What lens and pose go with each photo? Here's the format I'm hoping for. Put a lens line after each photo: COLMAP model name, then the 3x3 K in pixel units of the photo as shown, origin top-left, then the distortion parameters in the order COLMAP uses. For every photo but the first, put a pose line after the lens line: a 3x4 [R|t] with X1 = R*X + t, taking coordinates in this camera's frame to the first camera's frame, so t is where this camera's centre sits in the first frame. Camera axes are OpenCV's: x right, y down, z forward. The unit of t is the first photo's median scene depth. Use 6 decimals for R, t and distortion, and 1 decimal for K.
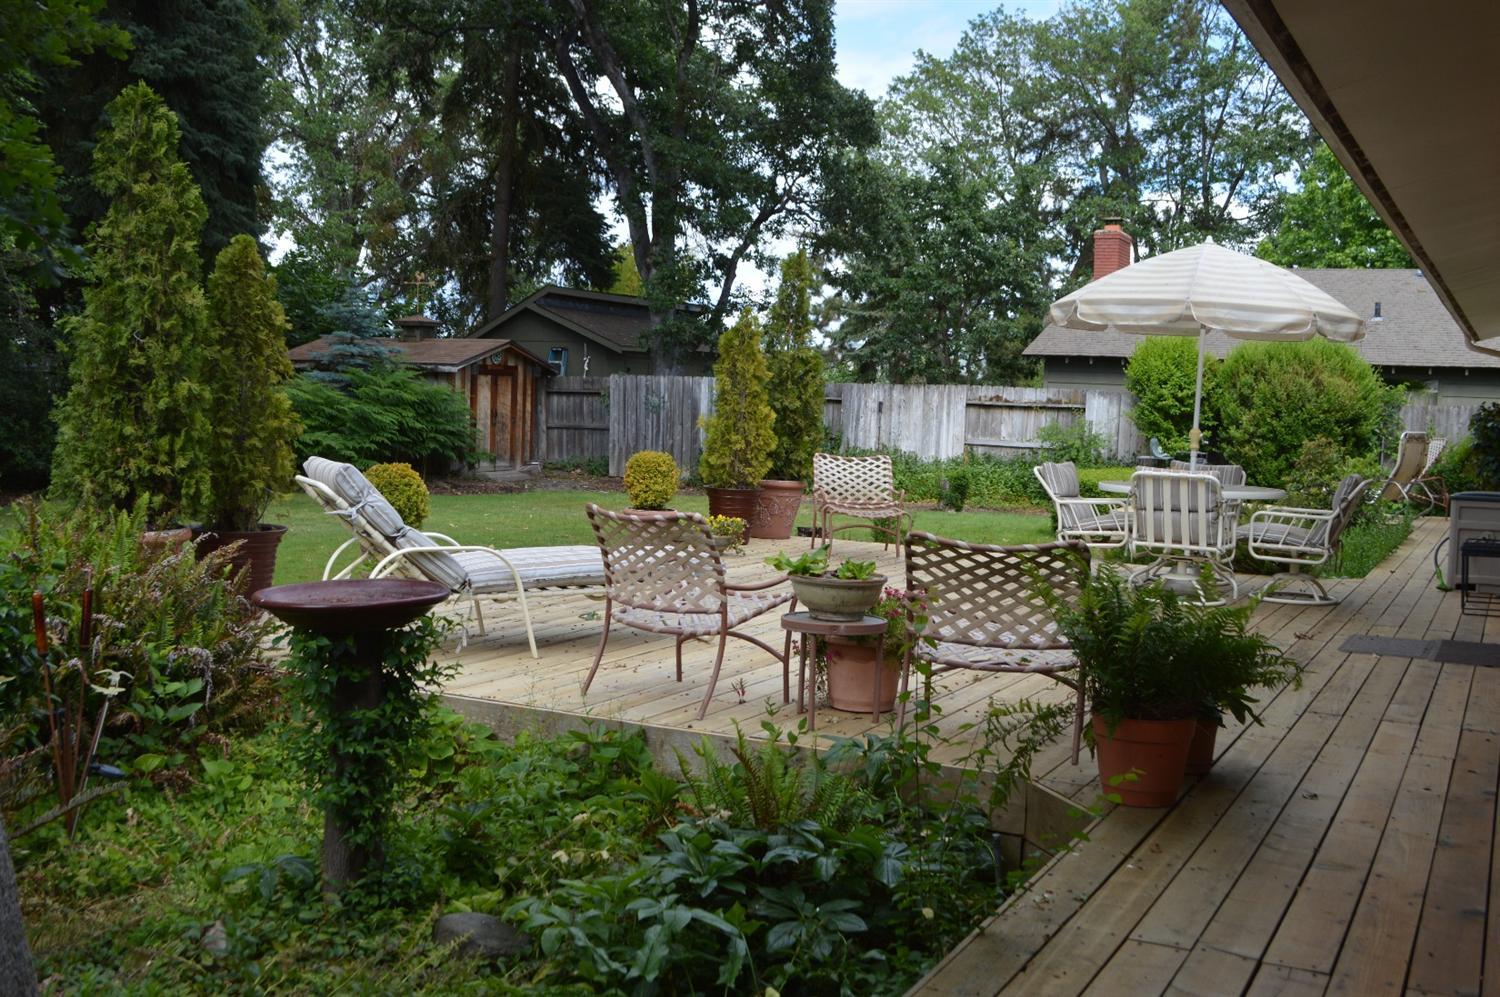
lens RADIAL K [[1560.0, 0, 750.0], [0, 1560.0, 498.5], [0, 0, 1]] dist [-0.080750, -0.001104]
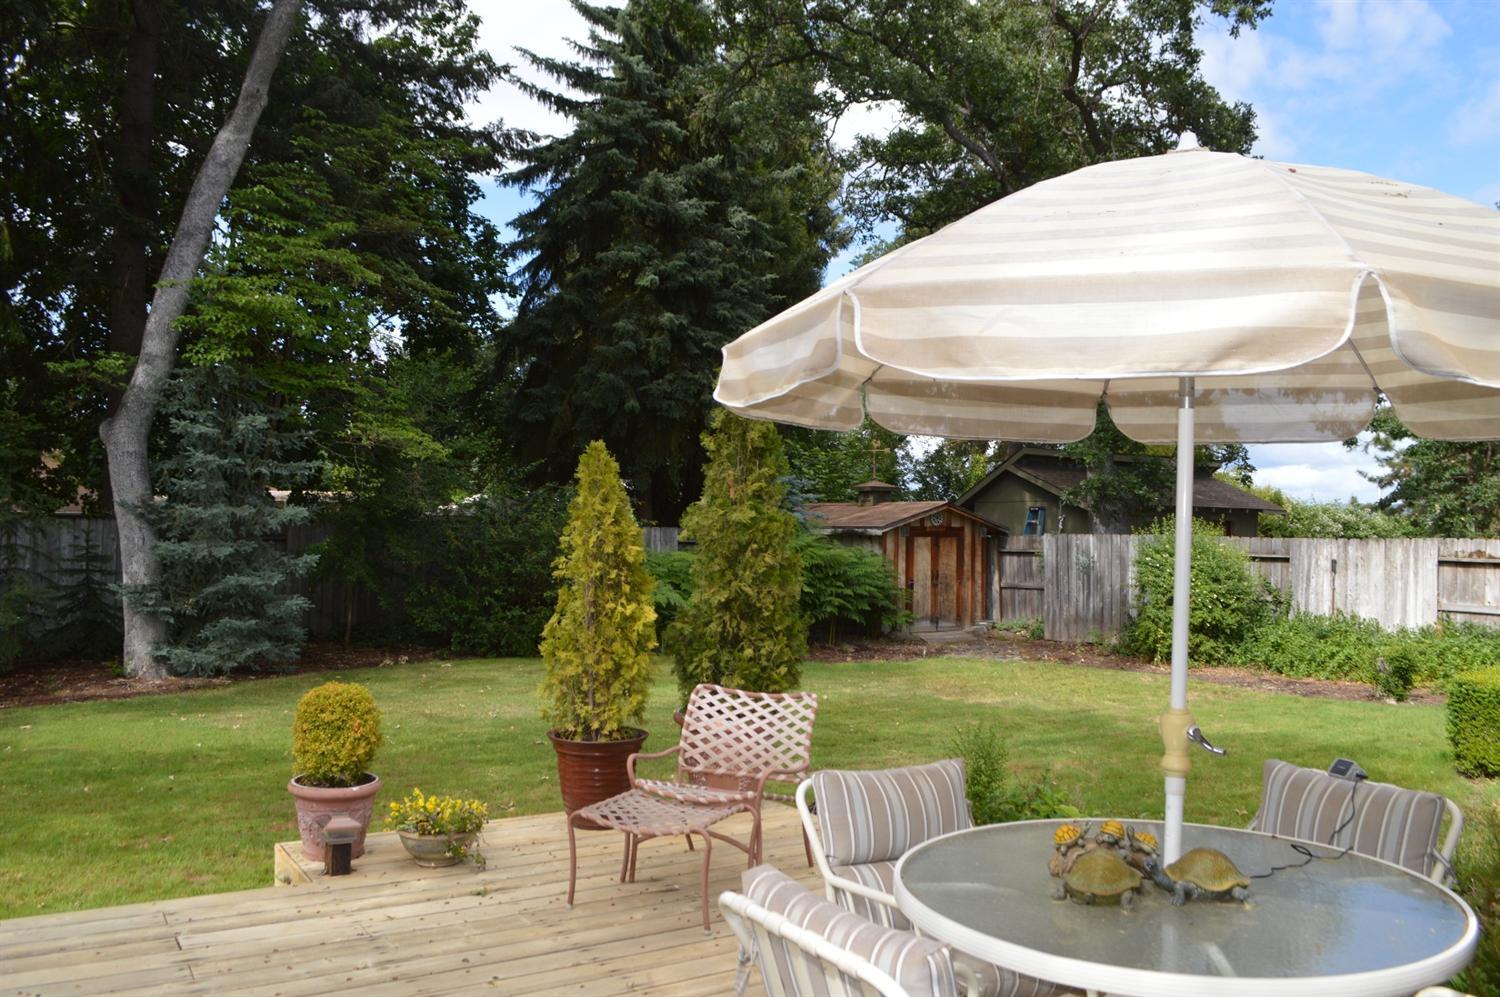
lens RADIAL K [[1193.9, 0, 752.8], [0, 1193.9, 501.1], [0, 0, 1]] dist [-0.088077, 0.015605]
pose [[0.863411, -0.034394, -0.503328, 0.131751], [-0.018156, 0.994909, -0.099130, -0.024653], [0.504175, 0.094728, 0.858391, 0.287006]]
